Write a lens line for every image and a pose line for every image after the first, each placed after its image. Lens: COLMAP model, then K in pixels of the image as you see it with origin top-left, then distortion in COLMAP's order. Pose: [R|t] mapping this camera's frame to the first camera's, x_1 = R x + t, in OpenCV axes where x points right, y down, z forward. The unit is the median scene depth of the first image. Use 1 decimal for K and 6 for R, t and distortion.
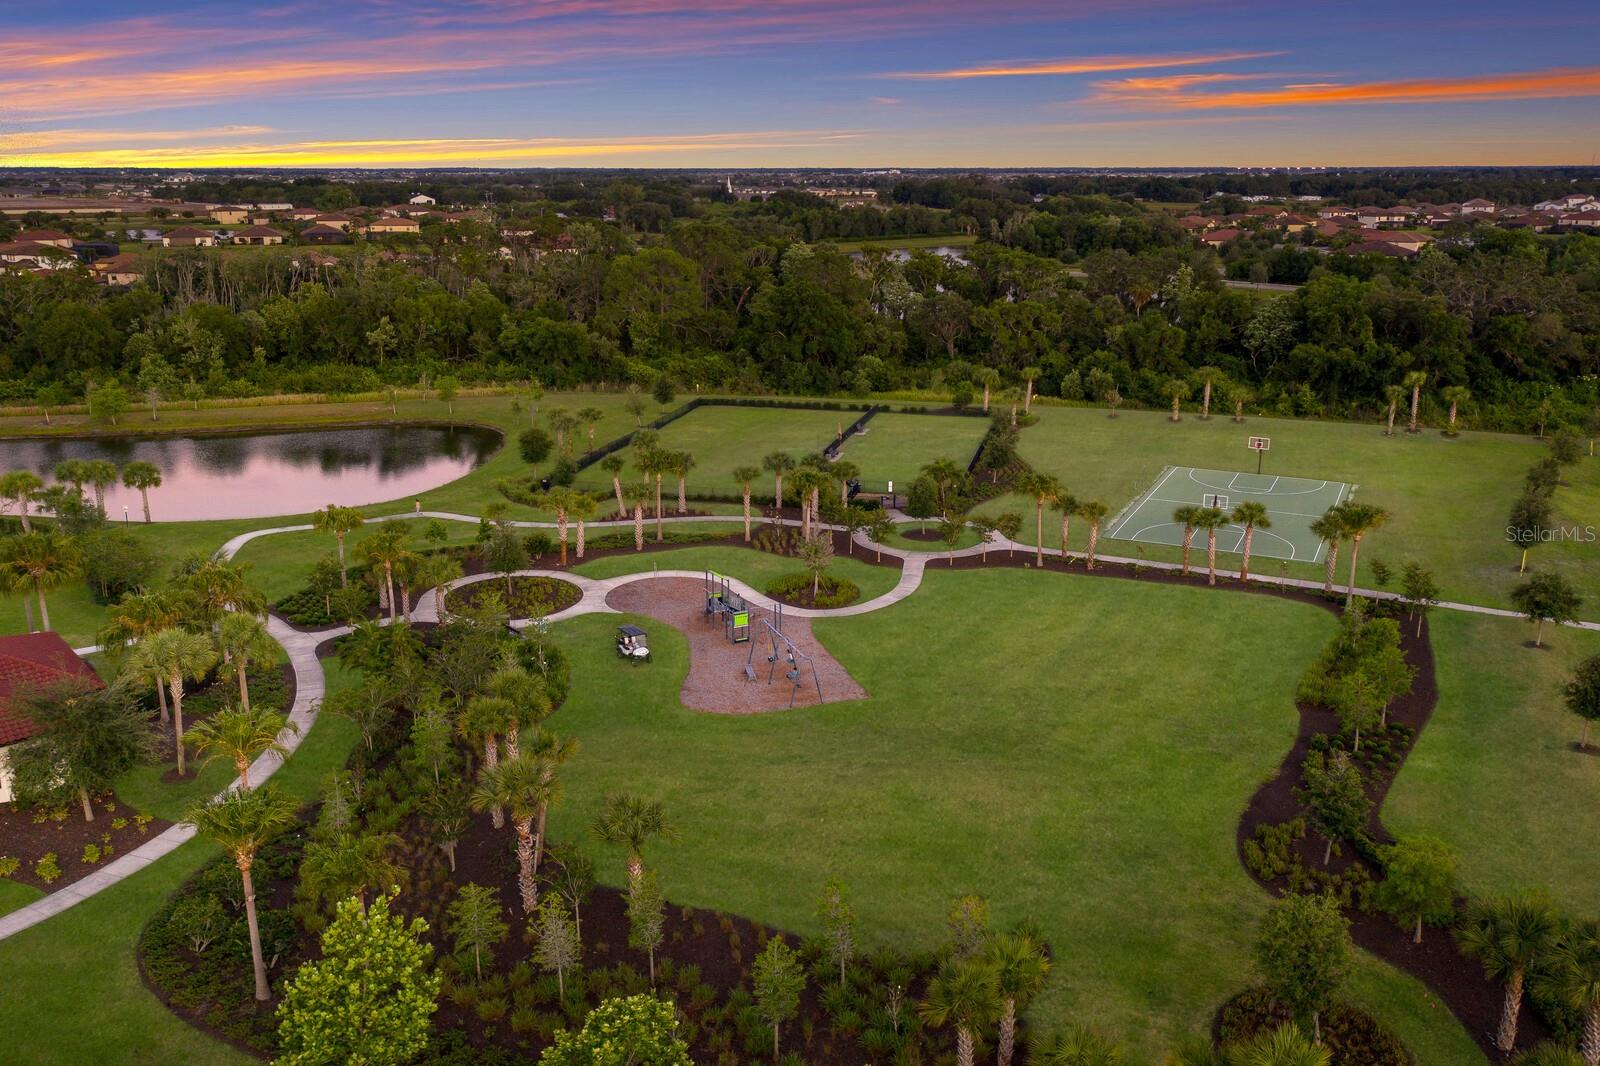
lens RADIAL K [[1295.2, 0, 795.6], [0, 1295.2, 529.1], [0, 0, 1]] dist [-0.002356, 0.015657]
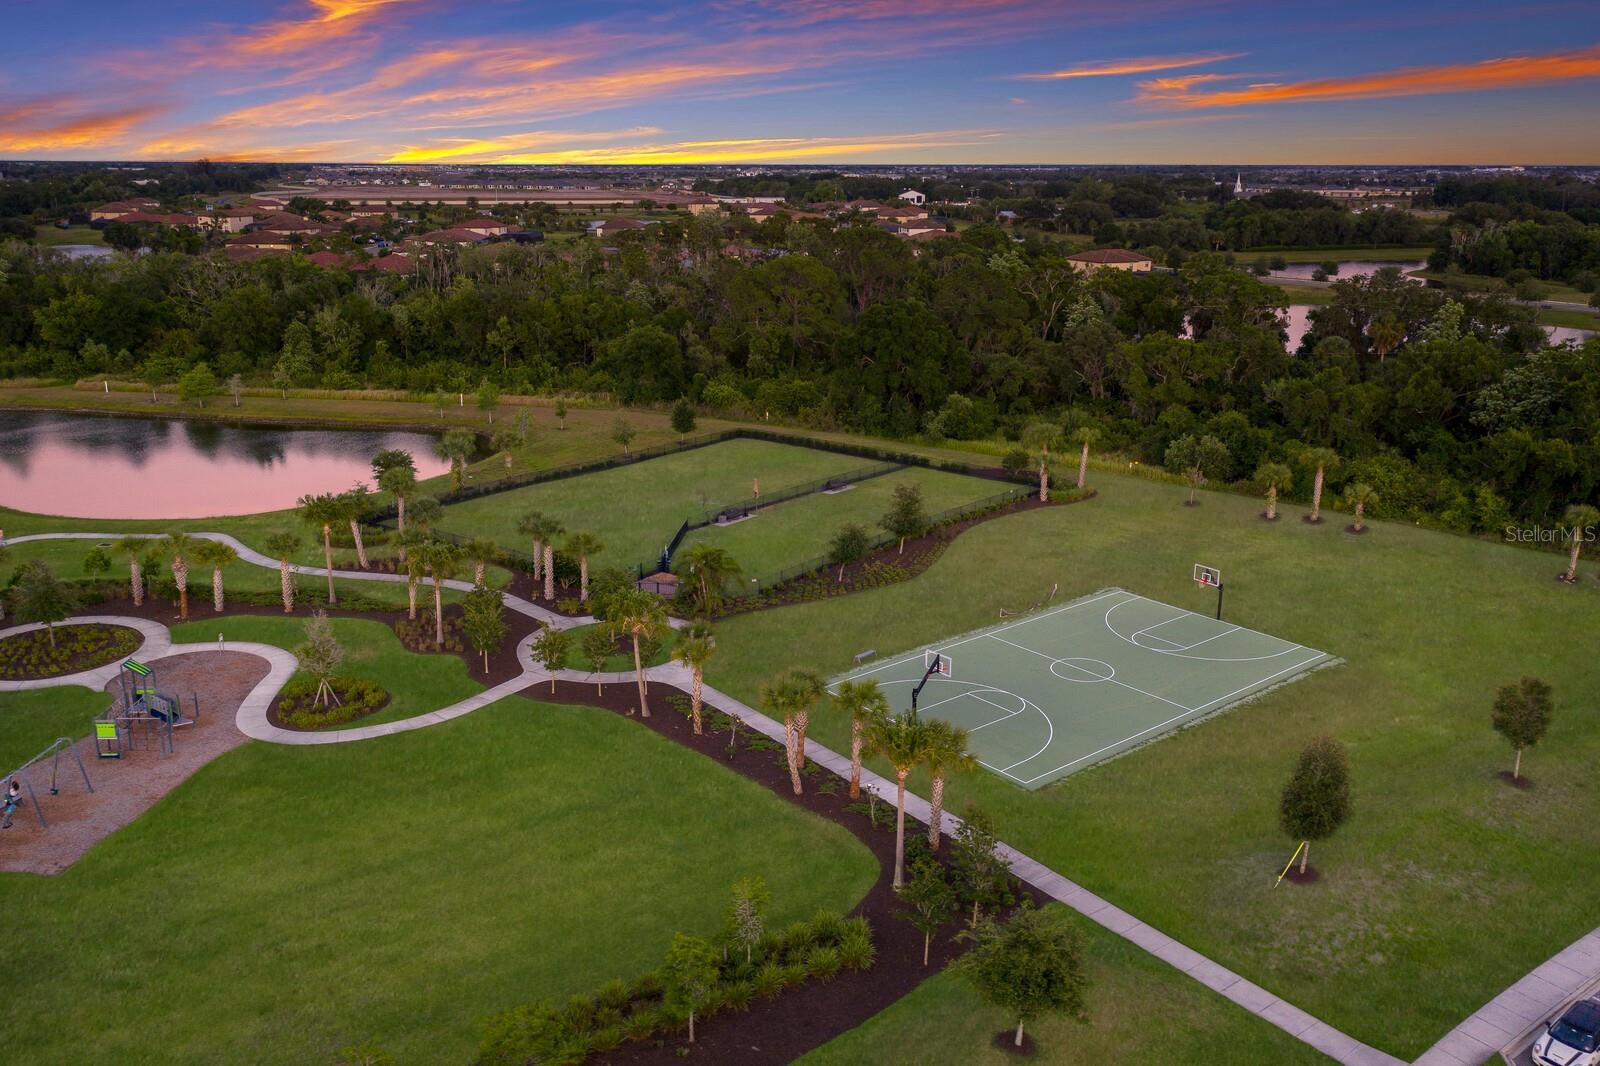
lens RADIAL K [[1295.2, 0, 795.6], [0, 1295.2, 529.1], [0, 0, 1]] dist [-0.002356, 0.015657]
pose [[0.903812, 0.118636, -0.411155, 0.312739], [-0.117444, 0.992677, 0.028261, -0.060483], [0.411497, 0.022745, 0.911127, 0.213322]]
